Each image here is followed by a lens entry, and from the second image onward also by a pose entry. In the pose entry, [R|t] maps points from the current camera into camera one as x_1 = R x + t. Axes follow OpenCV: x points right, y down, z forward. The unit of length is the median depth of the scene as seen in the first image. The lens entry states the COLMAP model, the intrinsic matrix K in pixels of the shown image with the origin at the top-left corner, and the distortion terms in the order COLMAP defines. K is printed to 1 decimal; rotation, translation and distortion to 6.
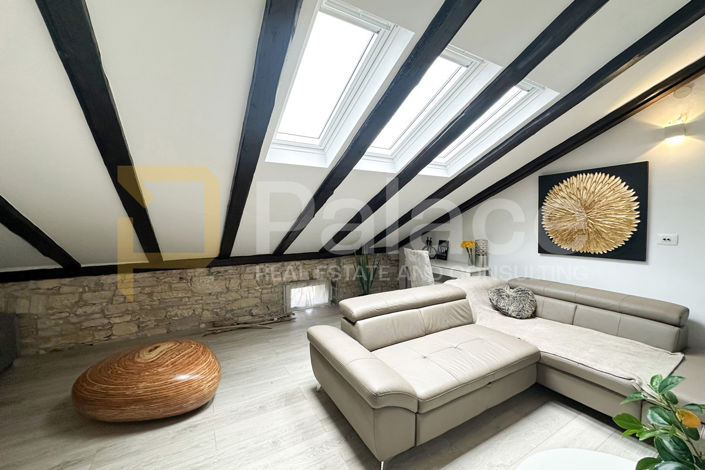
lens RADIAL K [[280.7, 0, 354.4], [0, 280.7, 235.8], [0, 0, 1]] dist [-0.004130, 0.000812]
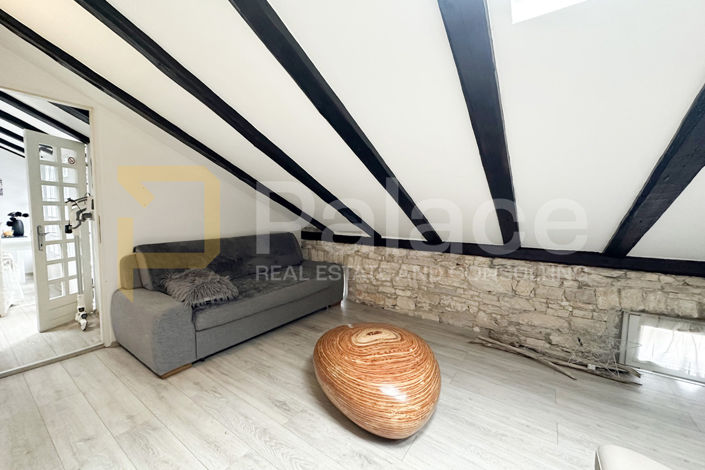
lens RADIAL K [[280.7, 0, 351.5], [0, 280.7, 236.3], [0, 0, 1]] dist [-0.004130, 0.000812]
pose [[0.422663, 0.082873, -0.902490, 0.002536], [-0.070307, 0.995808, 0.058516, 0.043561], [0.903556, 0.038719, 0.426718, 0.382423]]
